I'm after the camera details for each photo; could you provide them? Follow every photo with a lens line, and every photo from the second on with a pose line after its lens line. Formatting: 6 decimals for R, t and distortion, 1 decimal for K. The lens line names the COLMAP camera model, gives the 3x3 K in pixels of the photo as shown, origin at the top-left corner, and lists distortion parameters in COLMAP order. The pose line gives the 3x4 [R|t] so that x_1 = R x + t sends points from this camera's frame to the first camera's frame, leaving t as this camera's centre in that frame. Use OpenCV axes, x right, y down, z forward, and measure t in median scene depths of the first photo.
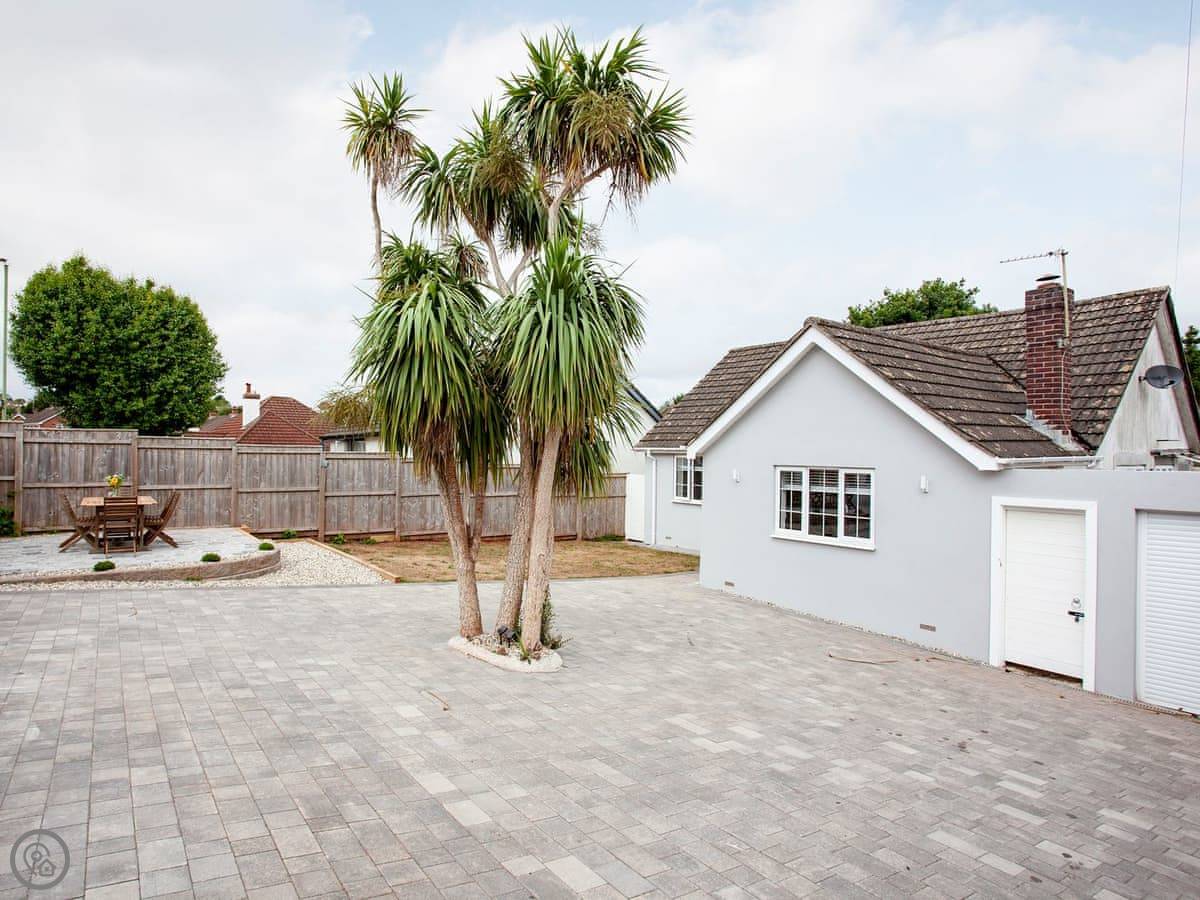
lens RADIAL K [[708.8, 0, 620.9], [0, 708.8, 450.5], [0, 0, 1]] dist [-0.080763, 0.043662]
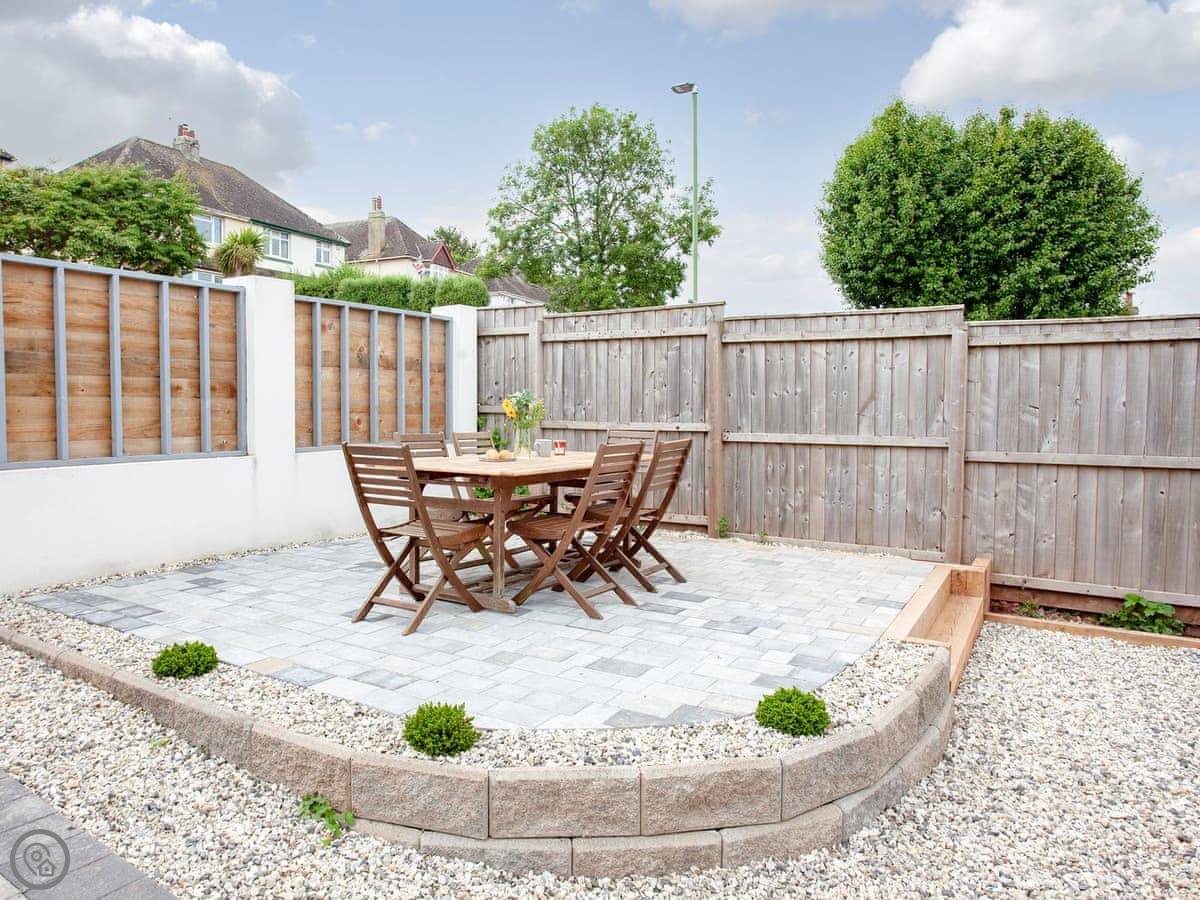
lens RADIAL K [[708.8, 0, 620.9], [0, 708.8, 450.5], [0, 0, 1]] dist [-0.080763, 0.043662]
pose [[0.255331, 0.032860, -0.966295, -0.201246], [-0.001755, 0.999436, 0.033523, 0.033242], [0.966852, -0.006863, 0.255245, 0.570744]]
